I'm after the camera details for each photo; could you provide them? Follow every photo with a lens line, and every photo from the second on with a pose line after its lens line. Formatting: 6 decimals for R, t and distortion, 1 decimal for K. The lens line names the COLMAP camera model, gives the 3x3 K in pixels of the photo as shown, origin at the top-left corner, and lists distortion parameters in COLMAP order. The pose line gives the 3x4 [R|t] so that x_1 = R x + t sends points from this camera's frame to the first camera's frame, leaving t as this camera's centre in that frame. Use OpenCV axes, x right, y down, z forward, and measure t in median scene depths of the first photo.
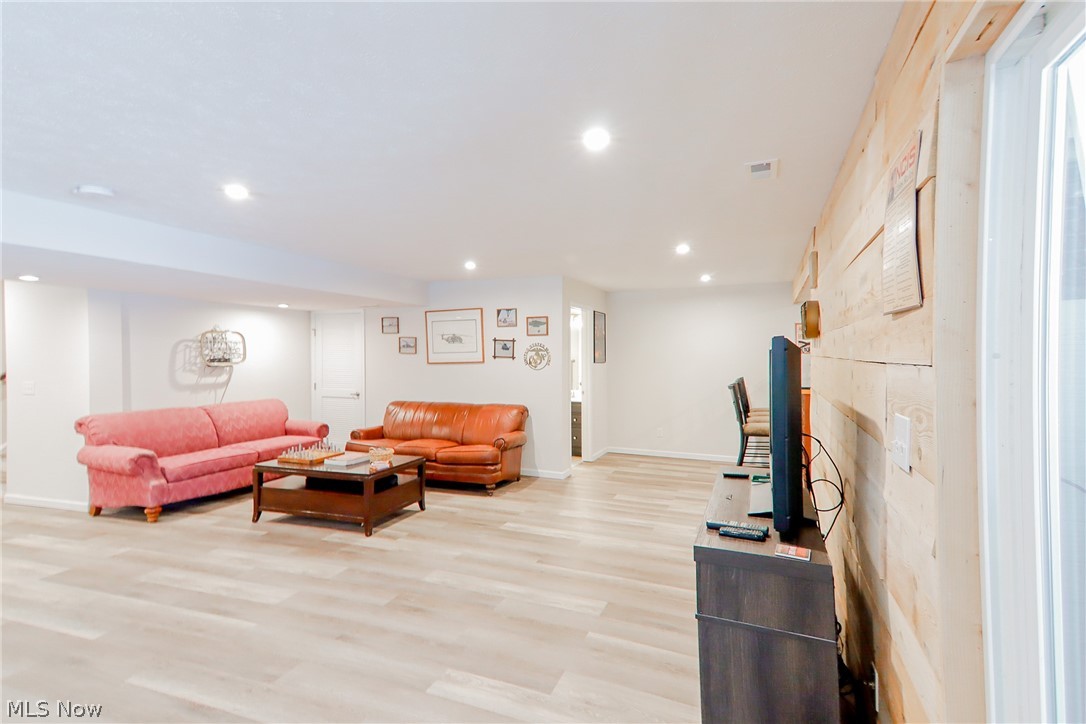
lens RADIAL K [[524.6, 0, 548.4], [0, 524.6, 365.2], [0, 0, 1]] dist [0.094439, -0.000152]
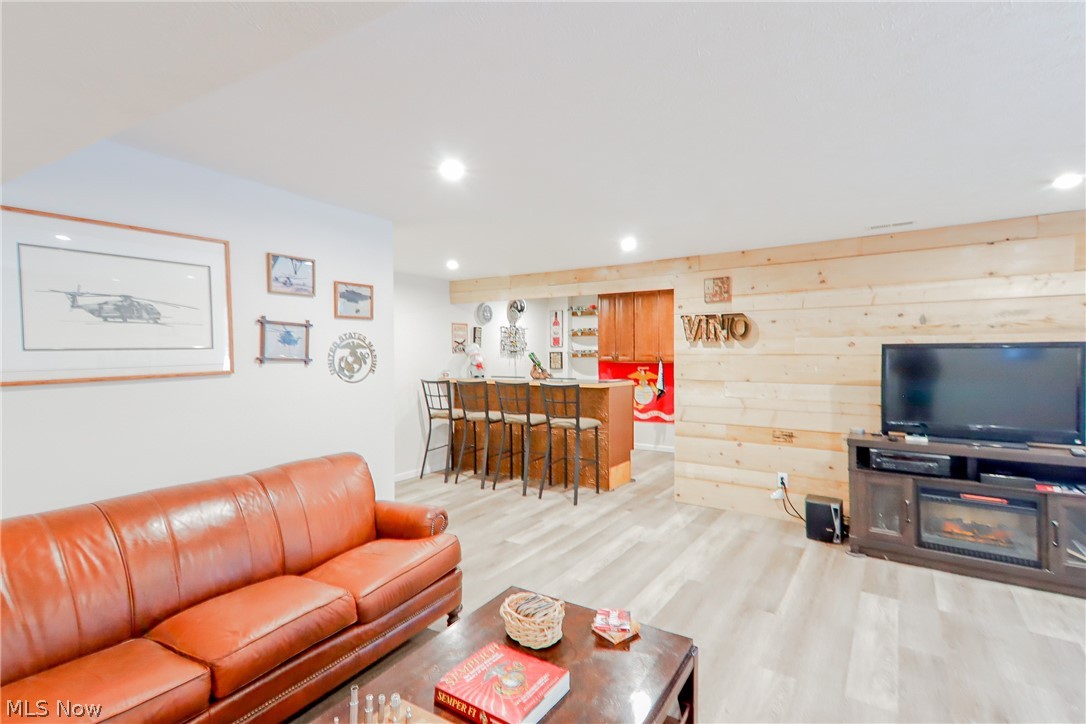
lens RADIAL K [[524.6, 0, 548.4], [0, 524.6, 365.2], [0, 0, 1]] dist [0.094439, -0.000152]
pose [[0.178784, -0.024908, 0.983573, -0.521000], [0.021429, 0.999541, 0.021417, -0.016222], [-0.983655, 0.017248, 0.179235, 0.702993]]
